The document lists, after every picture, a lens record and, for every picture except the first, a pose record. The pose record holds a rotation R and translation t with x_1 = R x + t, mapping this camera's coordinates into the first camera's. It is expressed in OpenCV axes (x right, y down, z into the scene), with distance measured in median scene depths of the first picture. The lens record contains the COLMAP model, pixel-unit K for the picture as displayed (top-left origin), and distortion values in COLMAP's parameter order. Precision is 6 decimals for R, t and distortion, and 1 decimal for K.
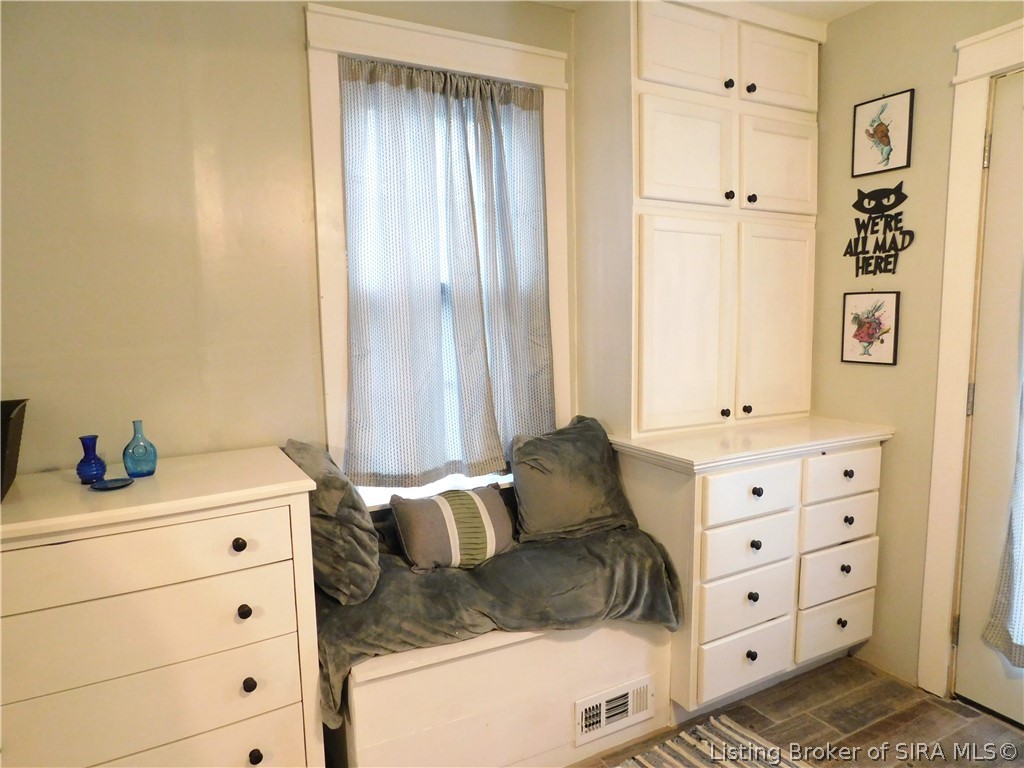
lens RADIAL K [[681.7, 0, 512.0], [0, 681.7, 384.0], [0, 0, 1]] dist [-0.062155, 0.052480]
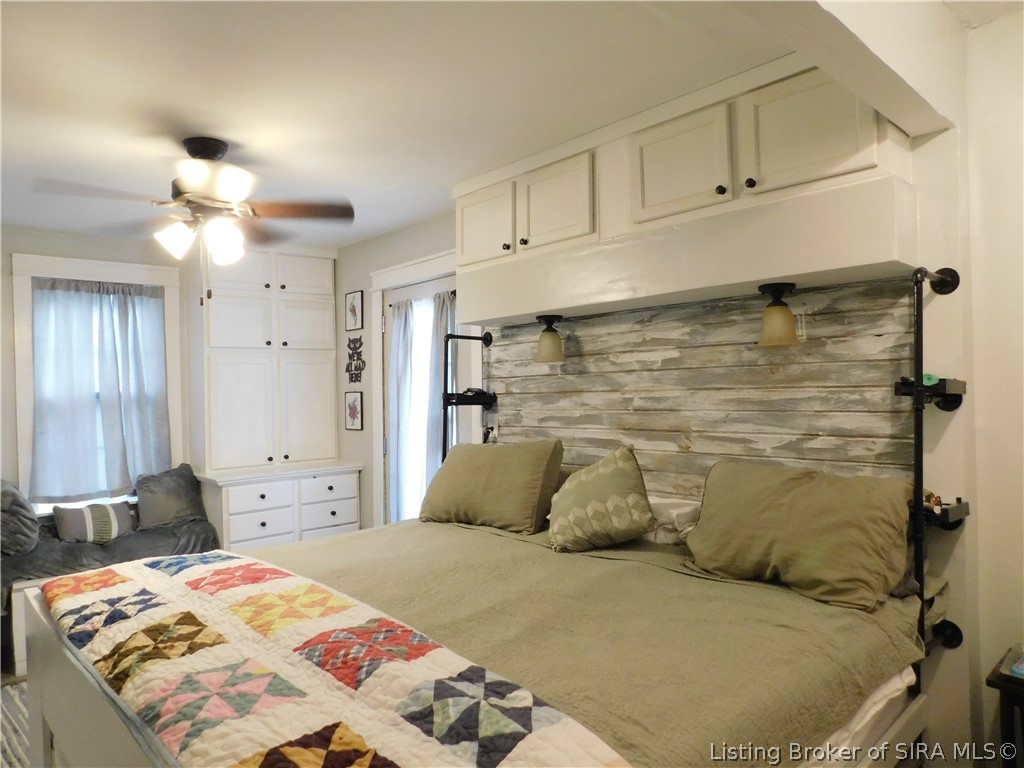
lens RADIAL K [[681.7, 0, 512.0], [0, 681.7, 384.0], [0, 0, 1]] dist [-0.062155, 0.052480]
pose [[0.971572, -0.015888, 0.236212, 0.561591], [0.043830, 0.992569, -0.113517, 0.082963], [-0.232653, 0.120643, 0.965048, -1.021669]]
